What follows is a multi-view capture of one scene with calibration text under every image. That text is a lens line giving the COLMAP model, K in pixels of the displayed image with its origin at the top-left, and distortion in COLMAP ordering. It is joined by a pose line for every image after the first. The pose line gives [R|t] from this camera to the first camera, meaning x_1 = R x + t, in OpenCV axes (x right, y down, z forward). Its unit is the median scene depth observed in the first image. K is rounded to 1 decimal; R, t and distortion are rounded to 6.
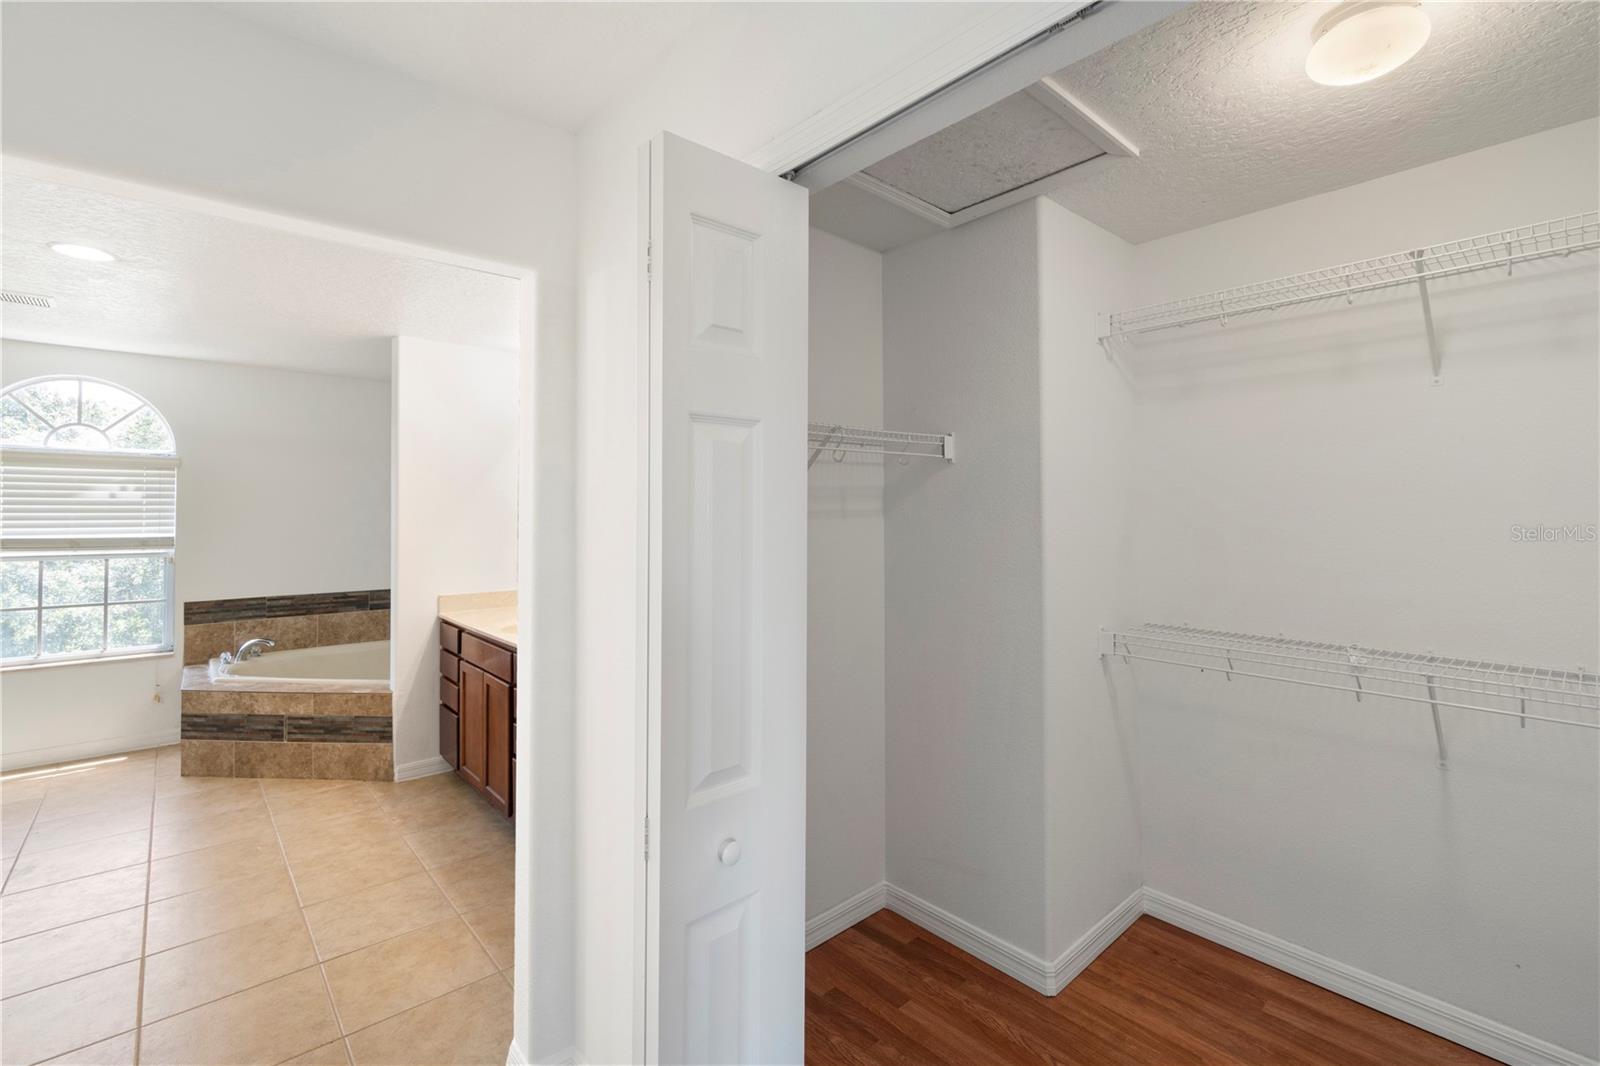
lens RADIAL K [[696.6, 0, 790.9], [0, 696.6, 522.1], [0, 0, 1]] dist [-0.001873, -0.000003]
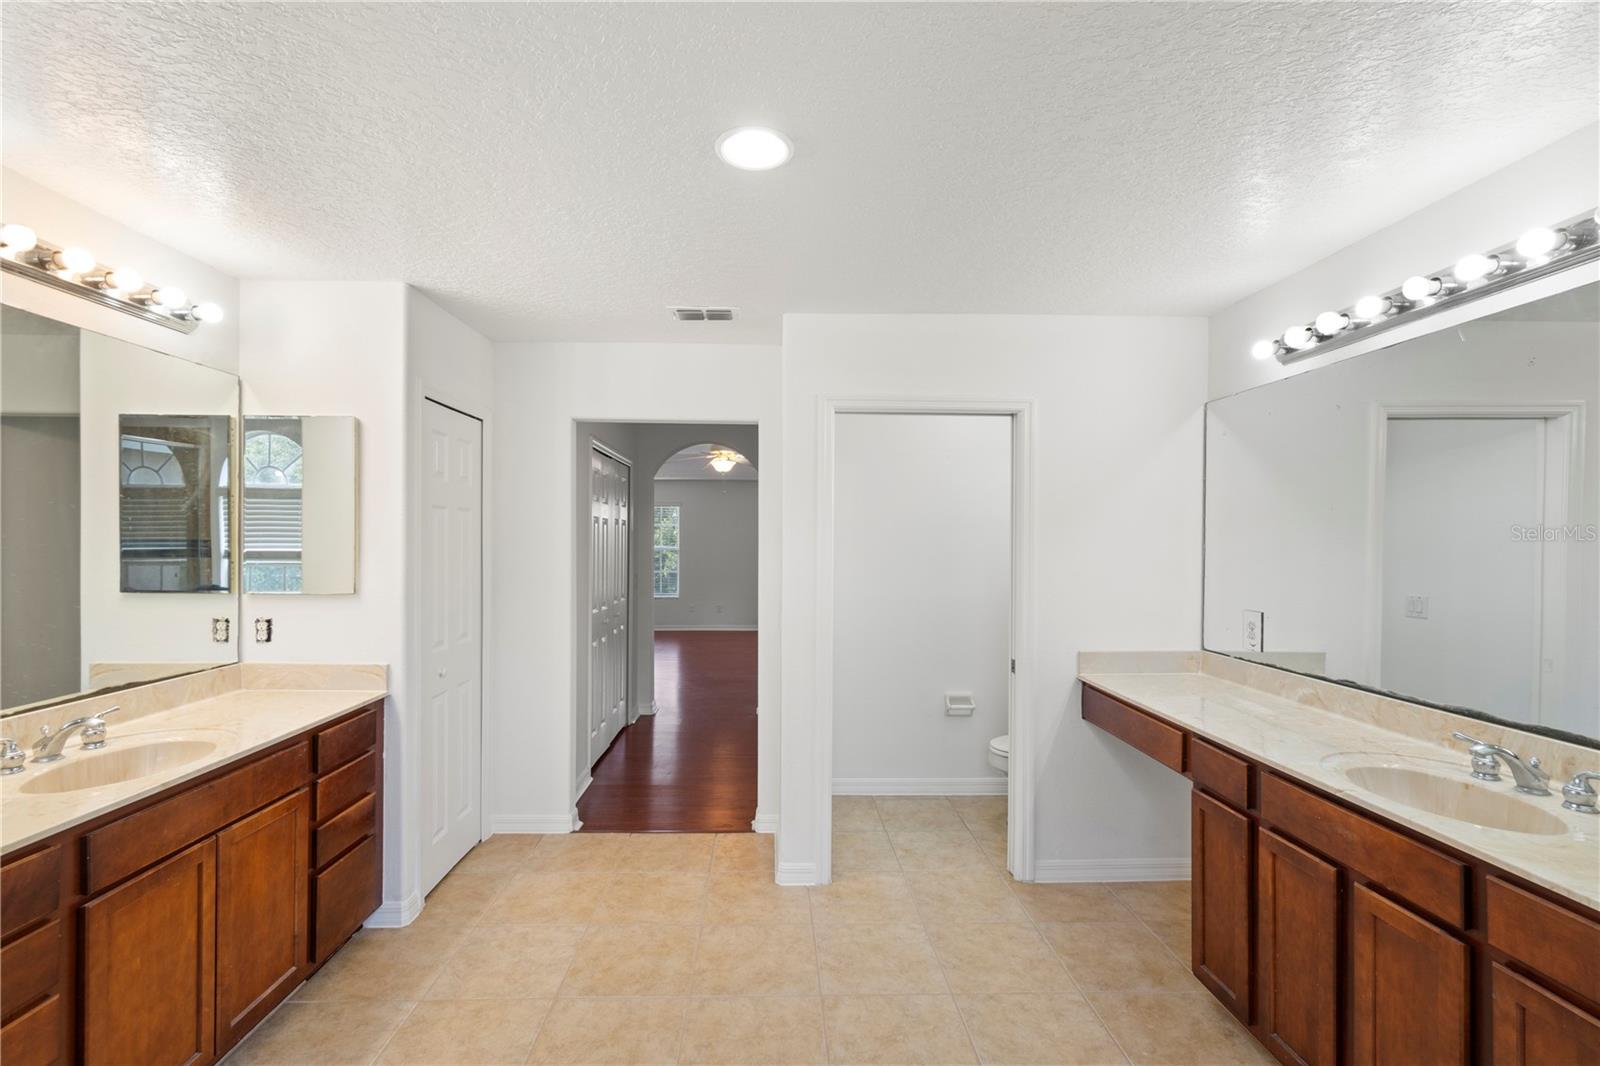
lens RADIAL K [[704.8, 0, 800.0], [0, 704.8, 533.0], [0, 0, 1]] dist [-0.000486, -0.000028]
pose [[-0.776311, 0.000460, 0.630350, -0.870616], [-0.000013, 1.000000, -0.000745, -0.015561], [-0.630350, -0.000586, -0.776311, 0.866094]]
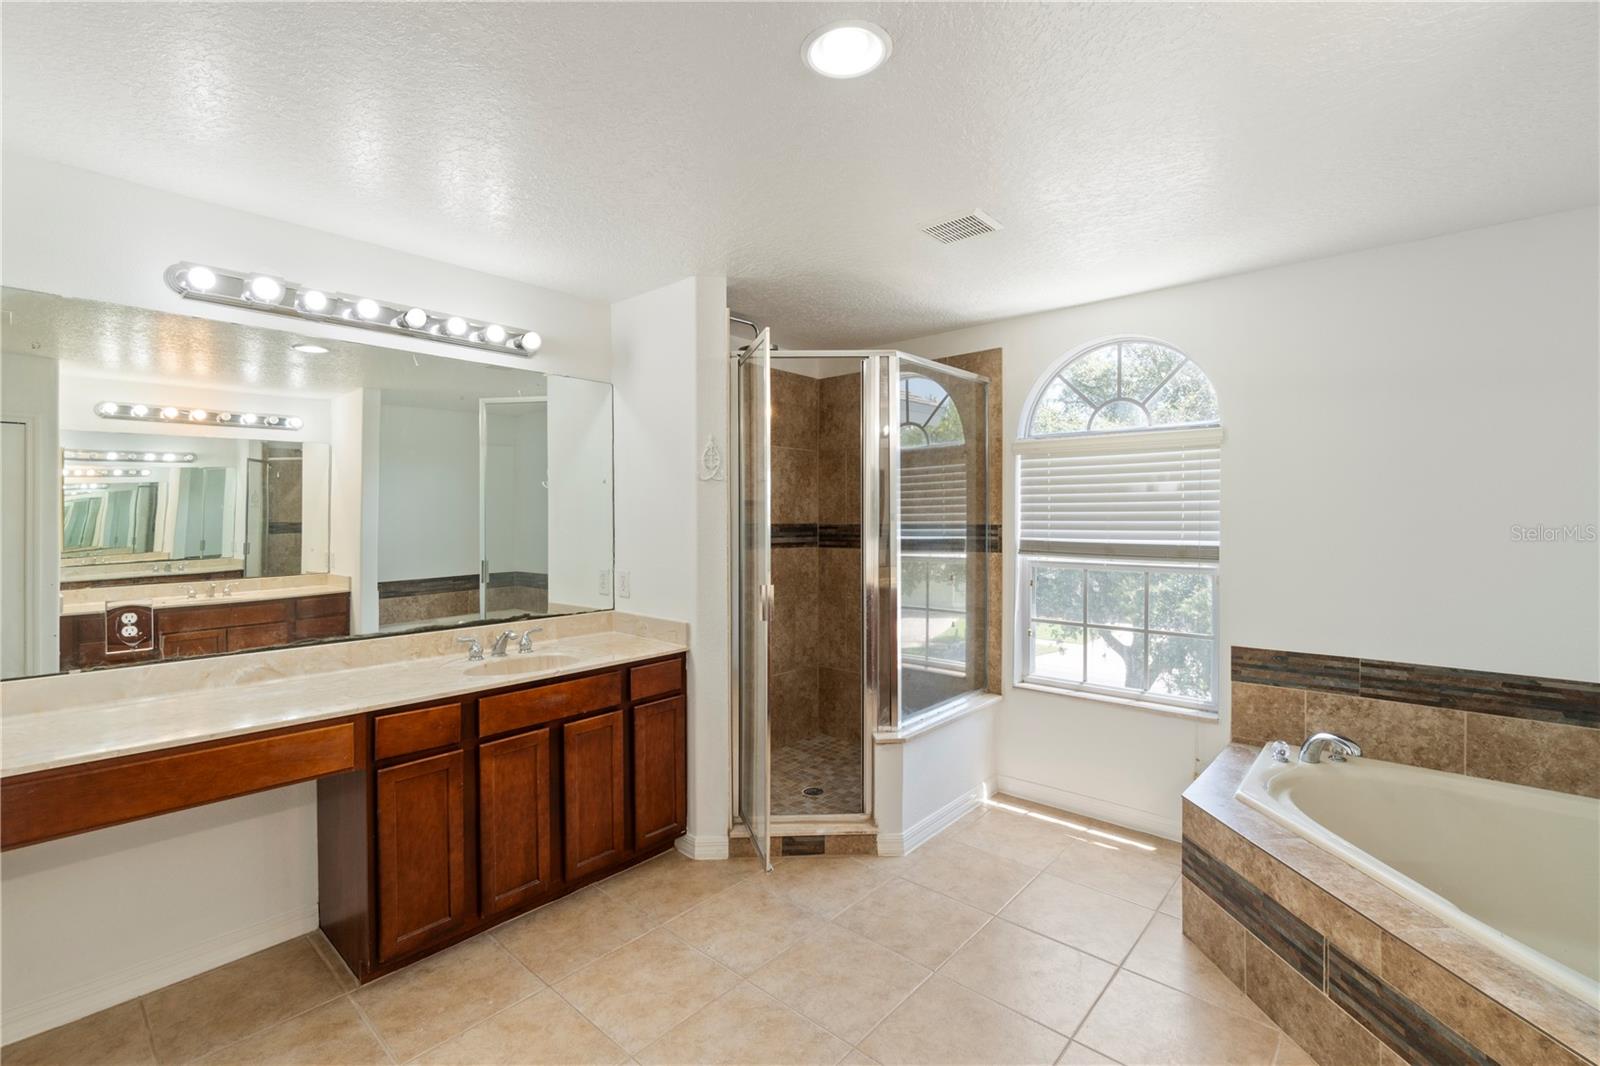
lens RADIAL K [[696.6, 0, 790.9], [0, 696.6, 522.1], [0, 0, 1]] dist [-0.001873, -0.000003]
pose [[0.108305, 0.003288, -0.994112, -0.261054], [-0.005372, 0.999982, 0.002722, -0.001715], [0.994103, 0.005046, 0.108321, 0.511318]]
